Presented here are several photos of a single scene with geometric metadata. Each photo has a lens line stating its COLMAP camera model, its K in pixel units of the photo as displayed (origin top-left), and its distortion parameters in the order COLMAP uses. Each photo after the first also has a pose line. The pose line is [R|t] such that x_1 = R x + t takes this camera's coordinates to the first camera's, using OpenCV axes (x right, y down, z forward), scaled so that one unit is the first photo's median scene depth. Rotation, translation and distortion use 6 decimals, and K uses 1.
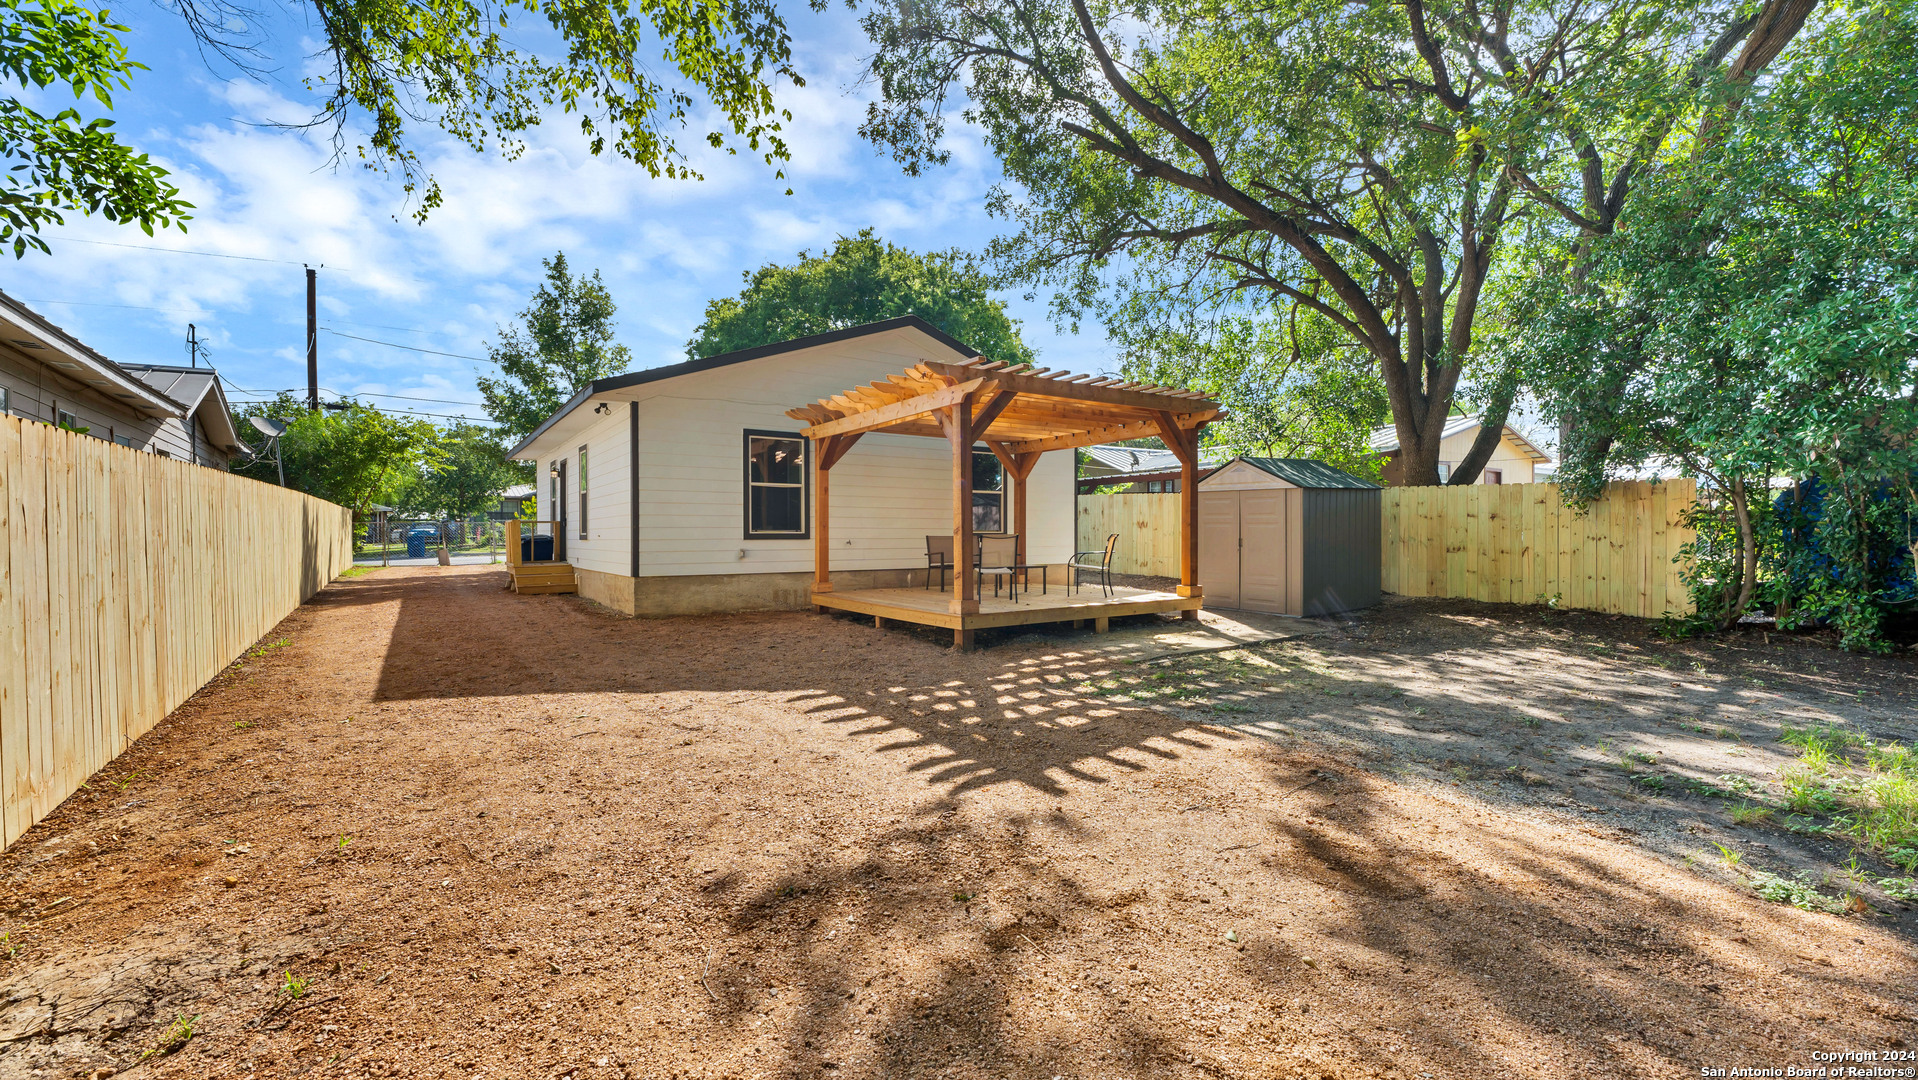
lens RADIAL K [[799.5, 0, 967.1], [0, 799.5, 542.9], [0, 0, 1]] dist [0.004857, -0.000754]
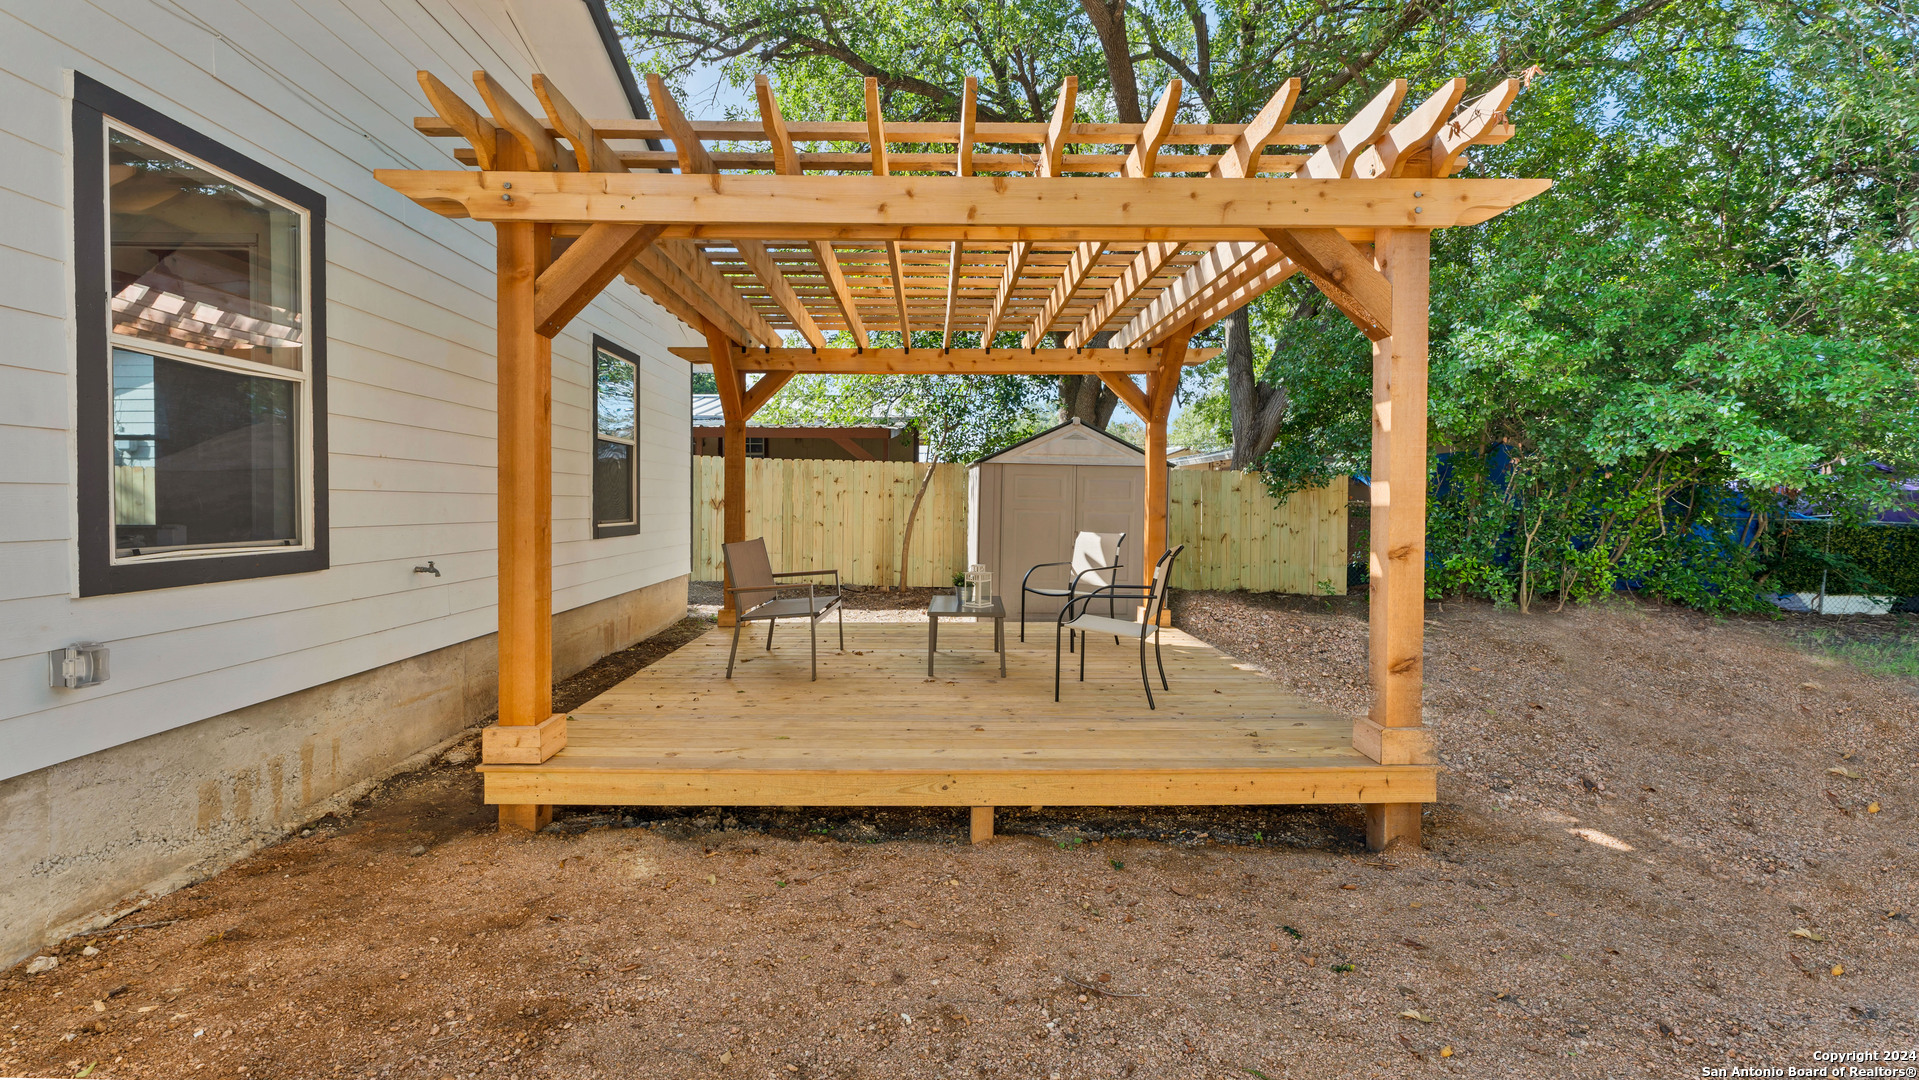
lens RADIAL K [[799.9, 0, 960.7], [0, 799.9, 515.8], [0, 0, 1]] dist [0.004857, -0.000754]
pose [[0.575036, -0.008219, 0.818087, -0.317955], [0.004882, 0.999966, 0.006614, -0.025766], [-0.818114, 0.000191, 0.575056, 0.688207]]
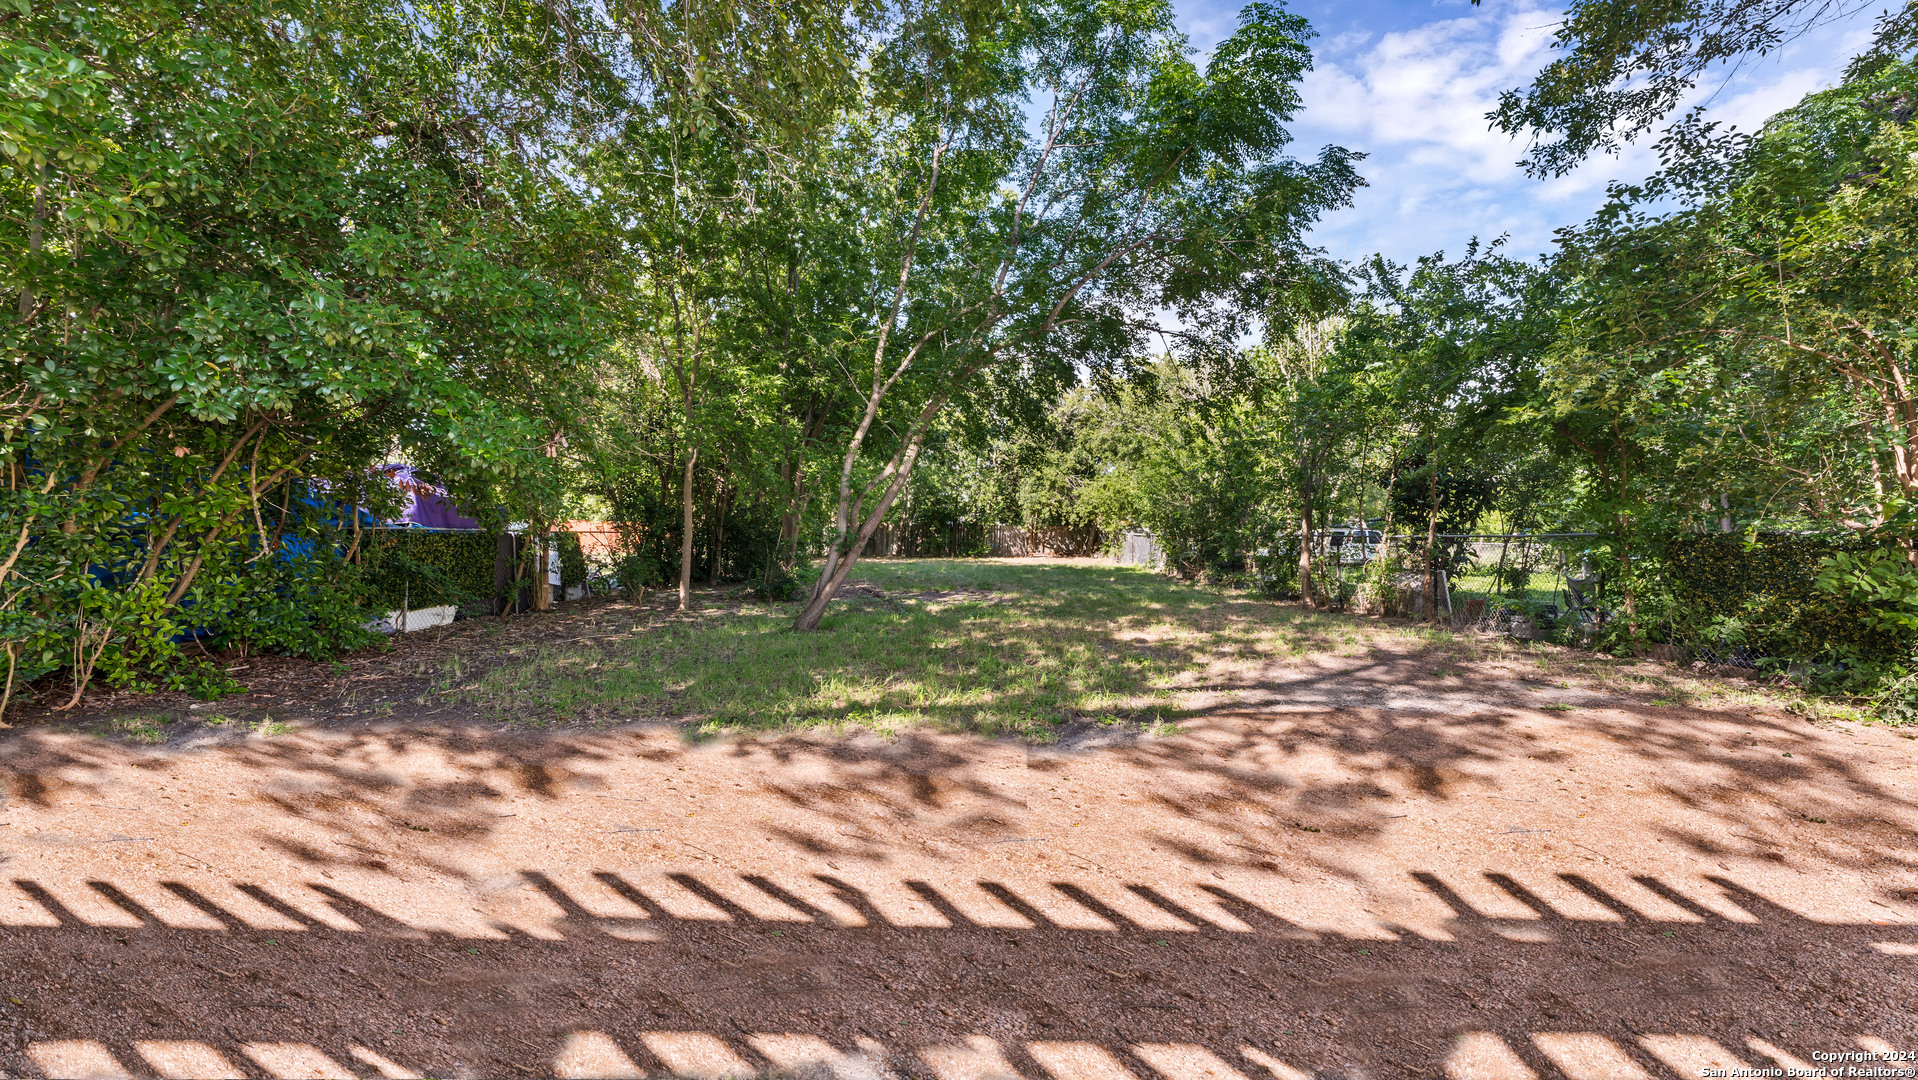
lens RADIAL K [[799.5, 0, 966.6], [0, 799.5, 537.5], [0, 0, 1]] dist [0.004857, -0.000754]
pose [[-0.792897, -0.010041, 0.609273, 0.105163], [0.013181, 0.999348, 0.033622, -0.019226], [-0.609213, 0.034690, -0.792248, 0.709282]]
